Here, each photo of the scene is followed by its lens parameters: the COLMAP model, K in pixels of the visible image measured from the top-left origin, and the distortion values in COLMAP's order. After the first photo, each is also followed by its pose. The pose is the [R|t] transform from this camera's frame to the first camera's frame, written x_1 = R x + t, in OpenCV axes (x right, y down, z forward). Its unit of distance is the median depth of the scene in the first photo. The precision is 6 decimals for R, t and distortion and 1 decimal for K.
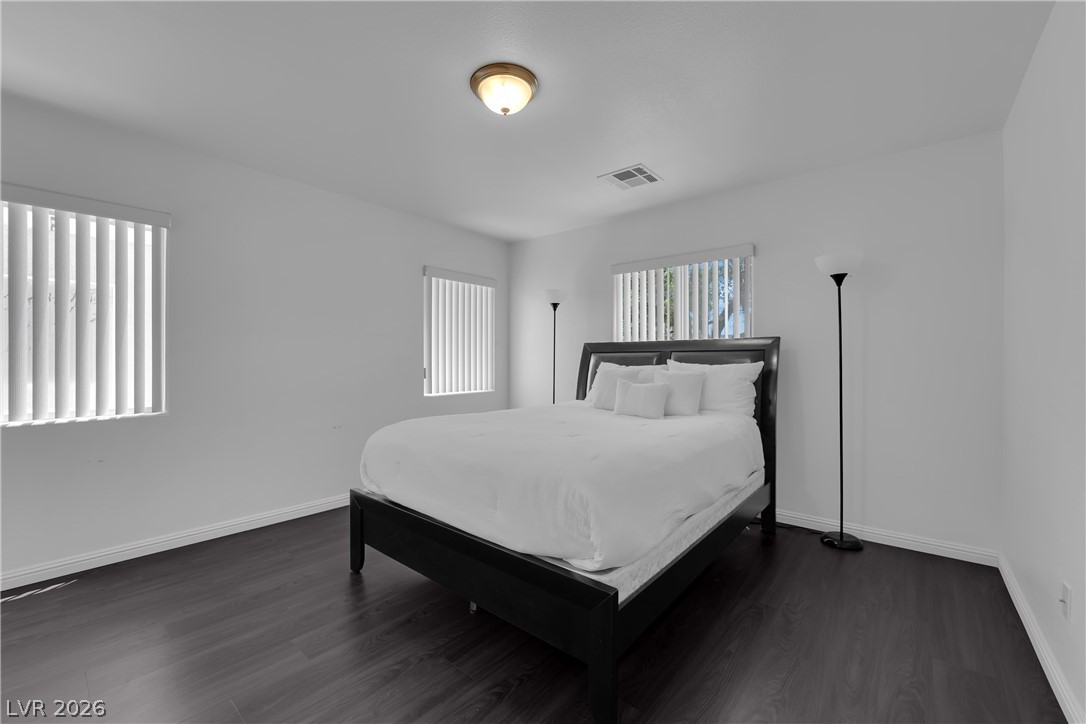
lens RADIAL K [[439.3, 0, 537.6], [0, 439.3, 362.0], [0, 0, 1]] dist [-0.011420, -0.000812]
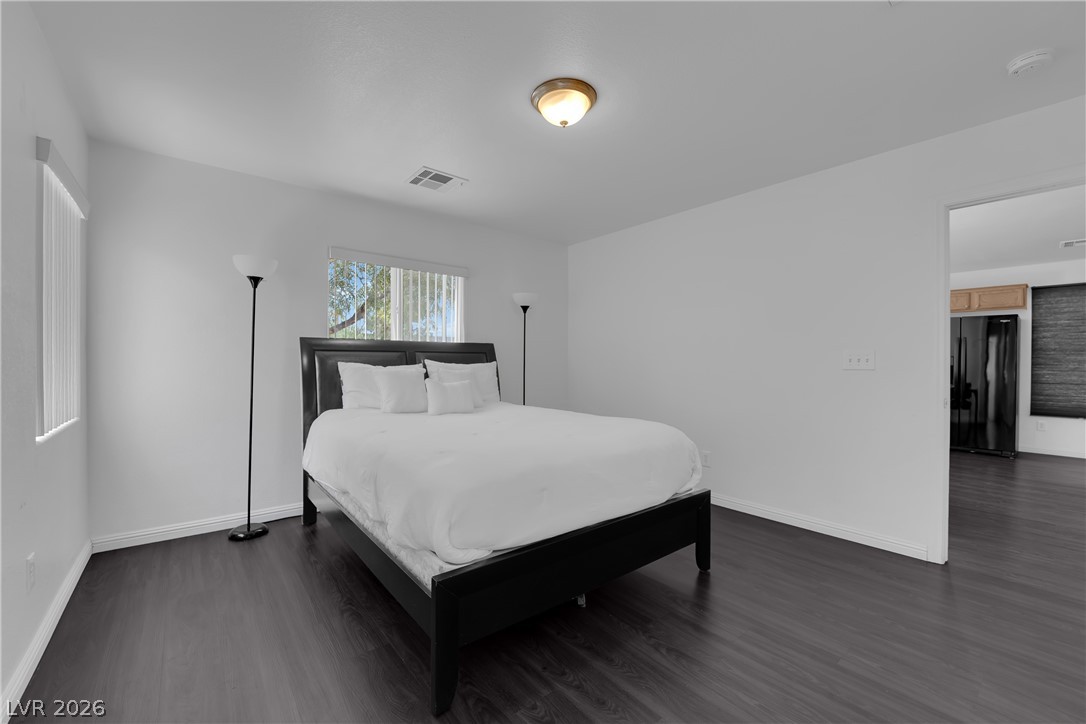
lens RADIAL K [[428.5, 0, 537.3], [0, 428.5, 363.8], [0, 0, 1]] dist [-0.052089, 0.008687]
pose [[0.199224, -0.006270, 0.979934, -0.821703], [-0.002312, 0.999974, 0.006869, -0.001922], [-0.979951, -0.003634, 0.199205, 0.659353]]
